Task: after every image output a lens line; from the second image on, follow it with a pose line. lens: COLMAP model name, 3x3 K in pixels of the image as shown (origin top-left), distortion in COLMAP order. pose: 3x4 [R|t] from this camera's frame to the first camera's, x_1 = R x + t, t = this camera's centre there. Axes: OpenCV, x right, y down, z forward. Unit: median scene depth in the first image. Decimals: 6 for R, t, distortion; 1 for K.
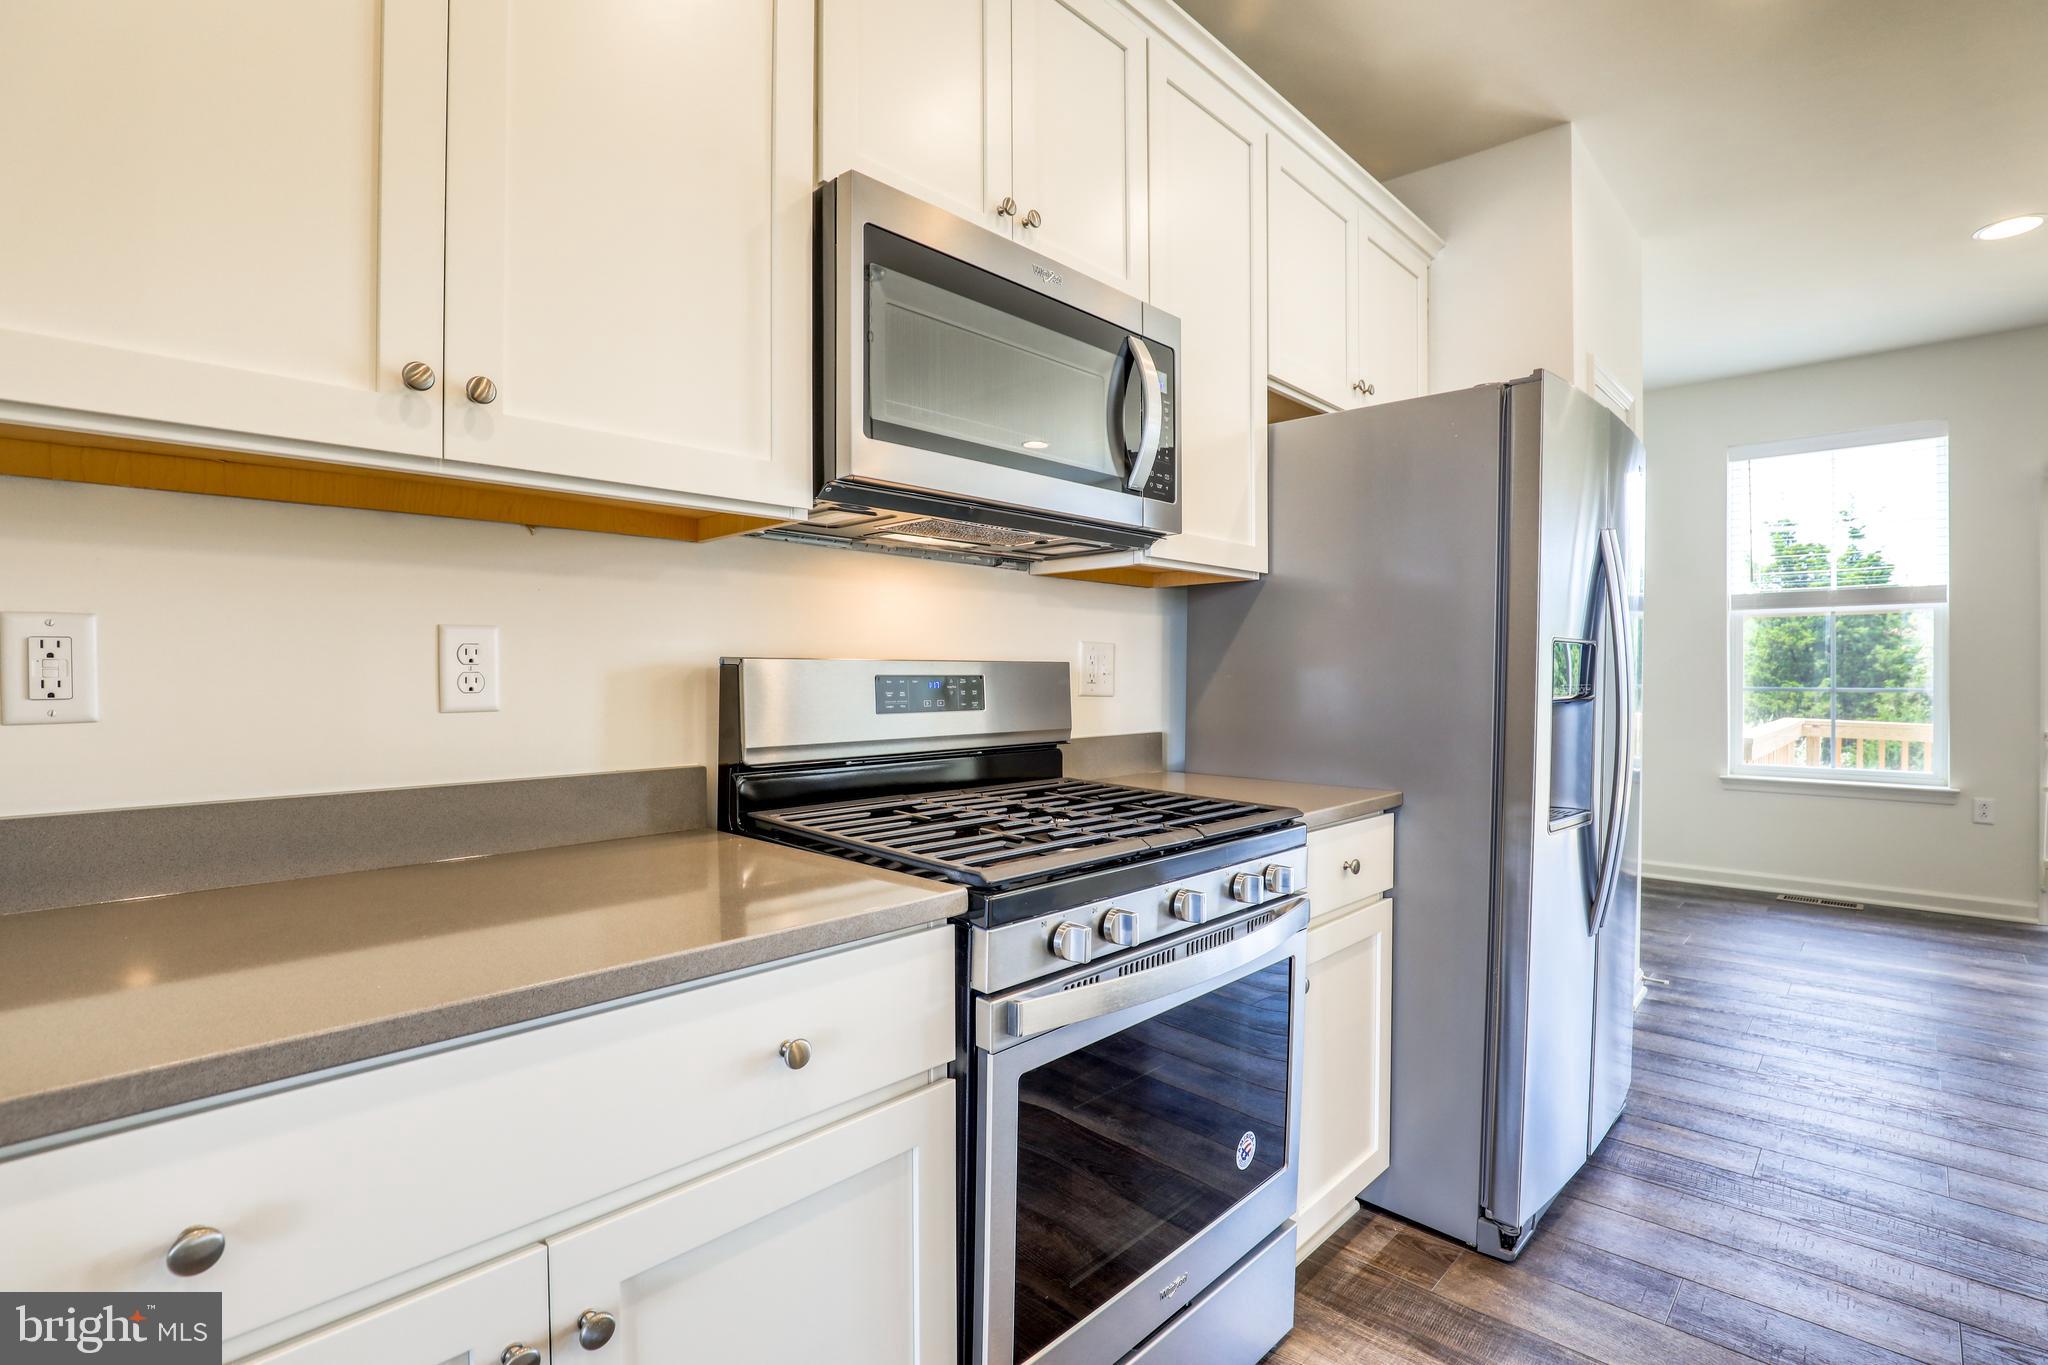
lens RADIAL K [[935.8, 0, 1029.2], [0, 935.8, 678.1], [0, 0, 1]] dist [-0.029180, 0.000646]
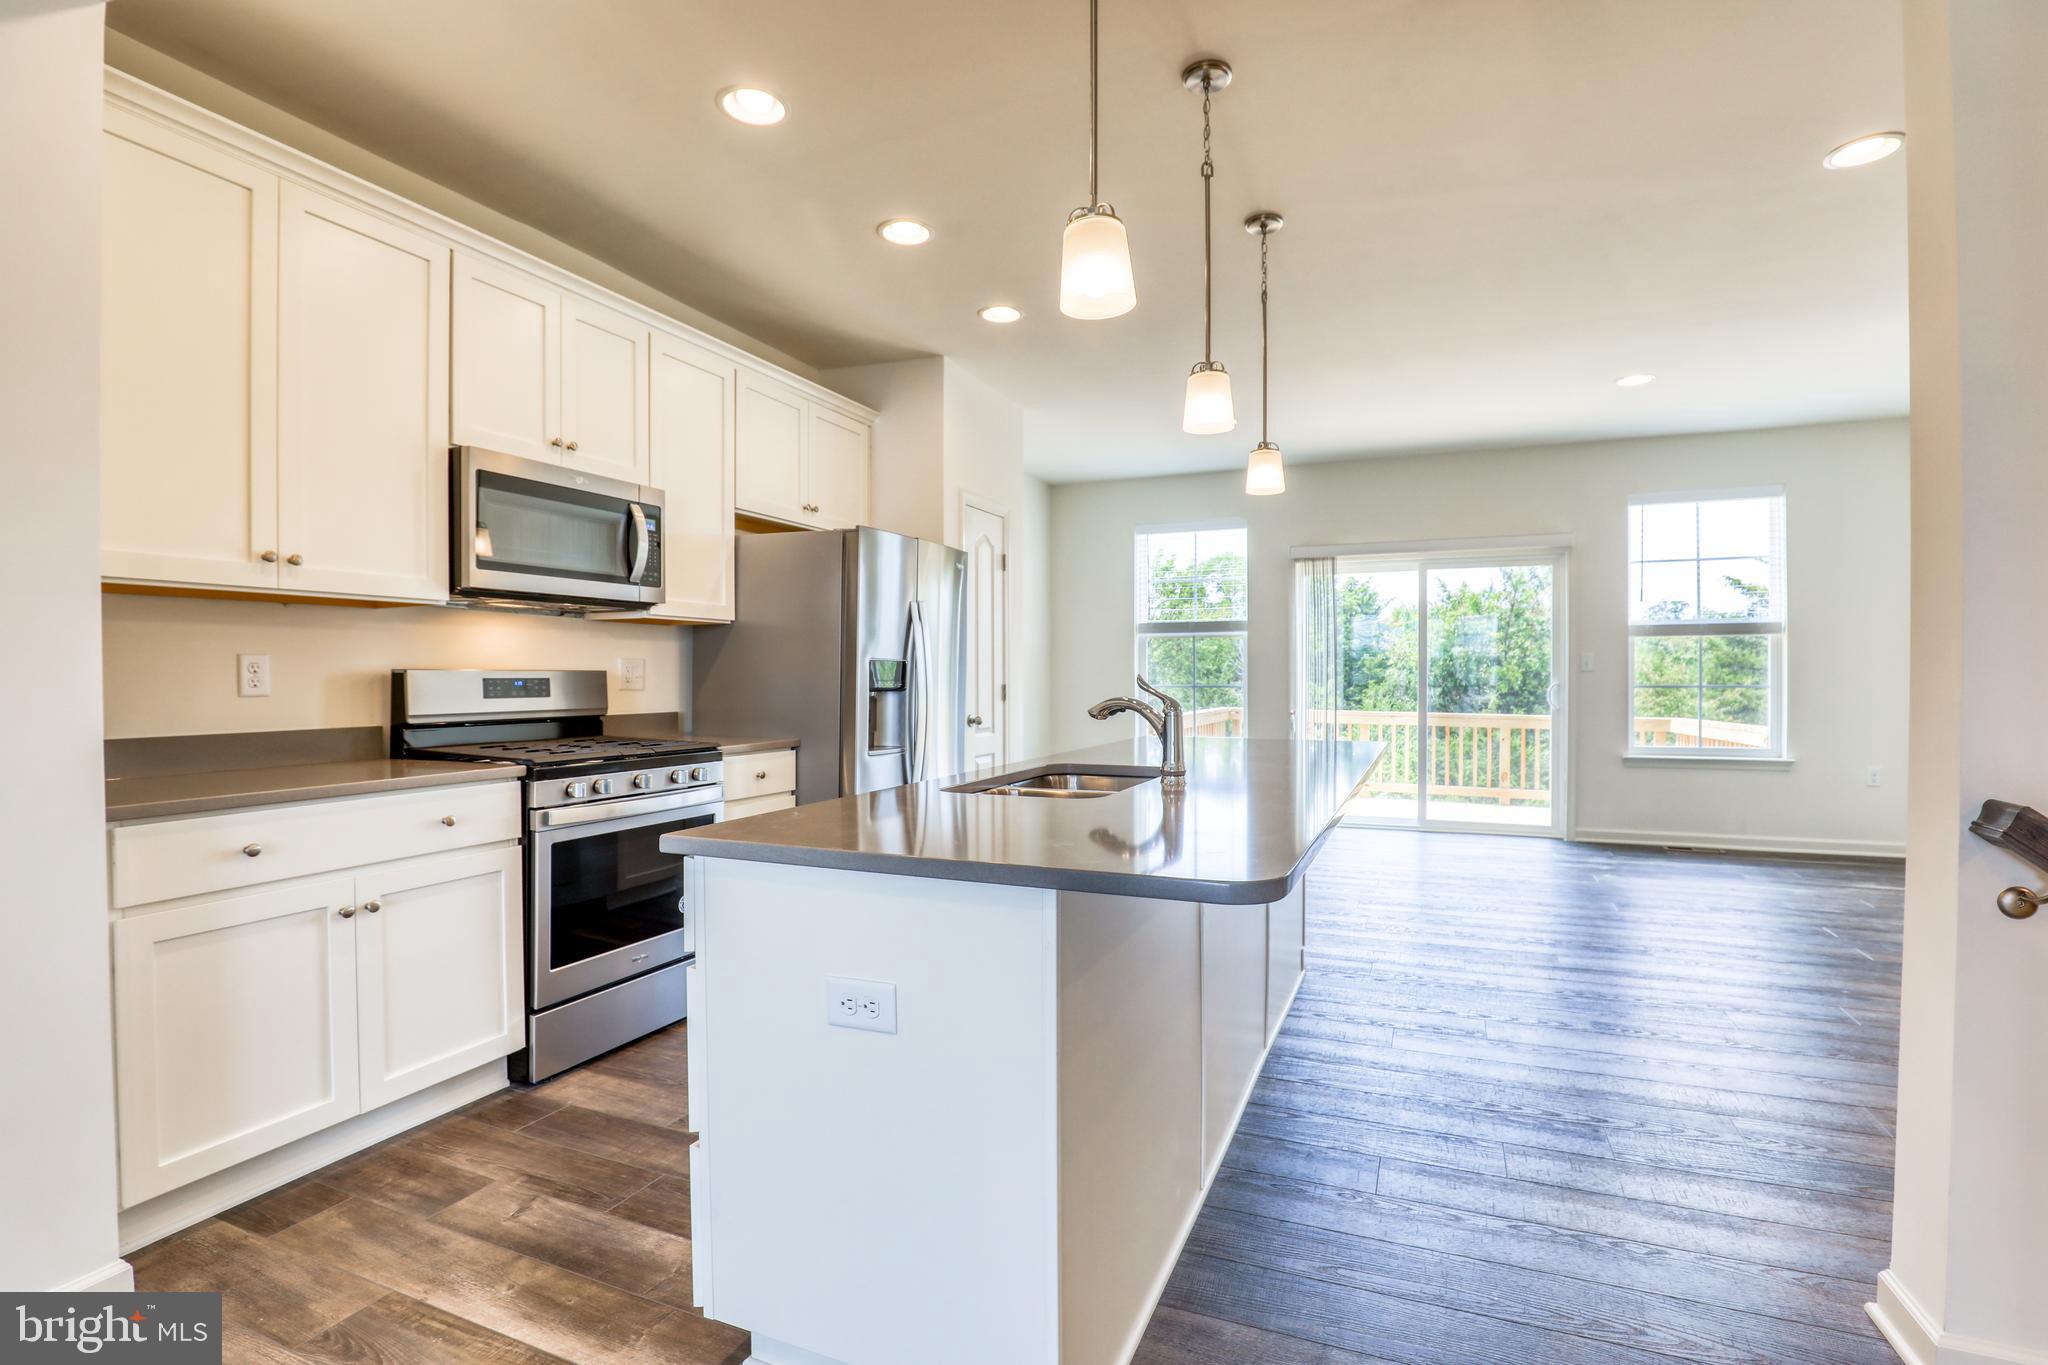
lens RADIAL K [[947.8, 0, 1067.6], [0, 947.8, 686.6], [0, 0, 1]] dist [-0.032694, 0.000346]
pose [[0.924158, -0.005696, 0.381969, 0.187814], [0.003277, 0.999970, 0.006982, 0.004066], [-0.381997, -0.005200, 0.924149, -1.100896]]
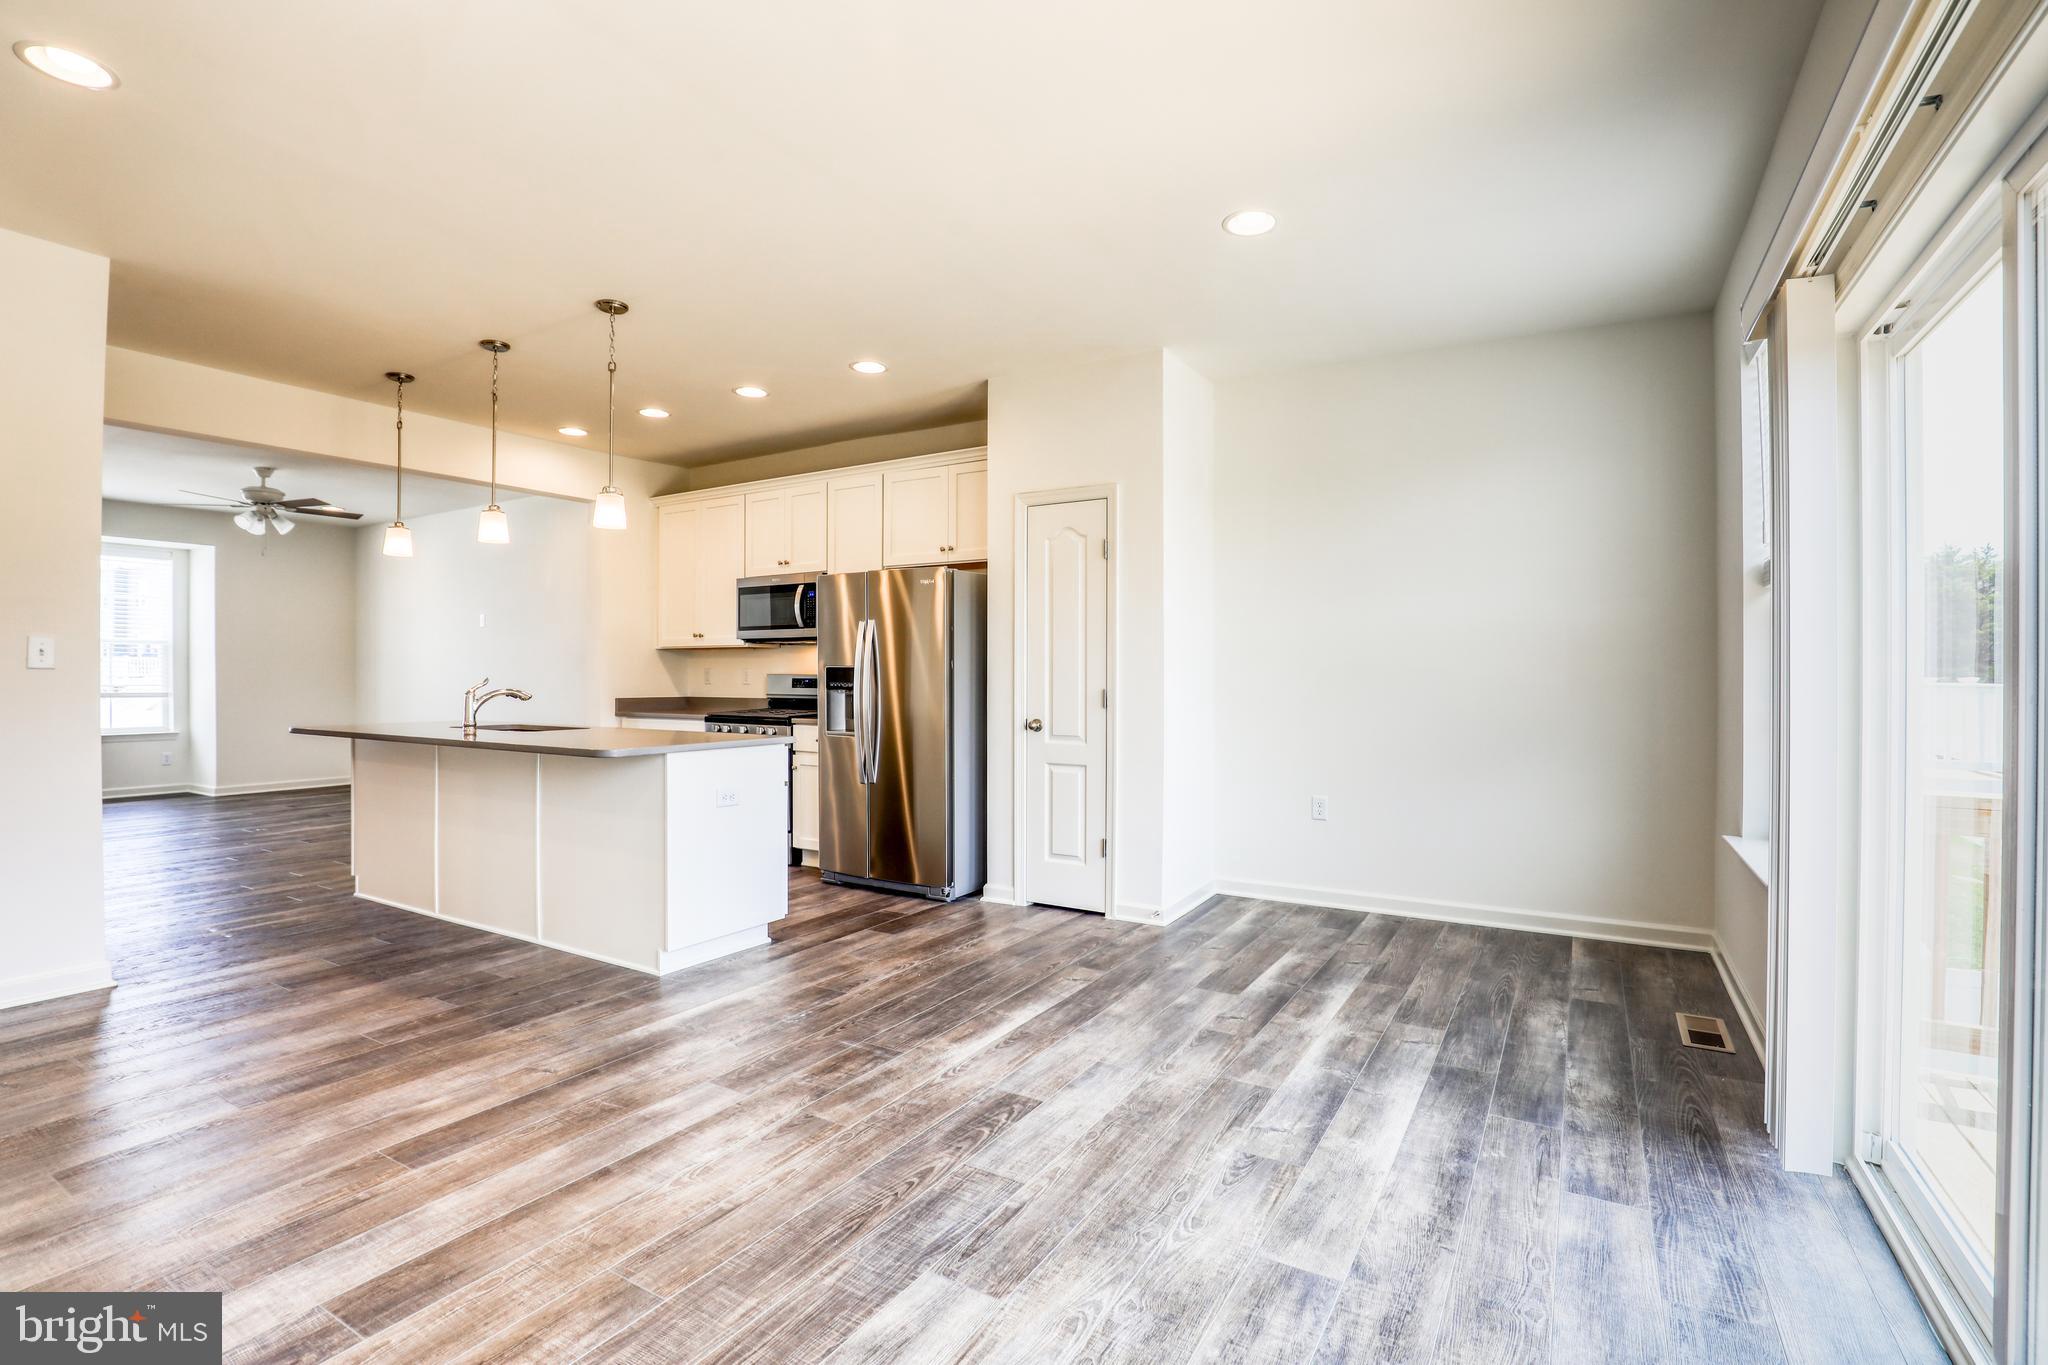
lens RADIAL K [[935.8, 0, 1029.2], [0, 935.8, 678.1], [0, 0, 1]] dist [-0.029180, 0.000646]
pose [[0.232256, 0.003778, -0.972647, 3.561361], [-0.007230, 0.999972, 0.002158, -0.018079], [0.972628, 0.006531, 0.232277, 0.939540]]
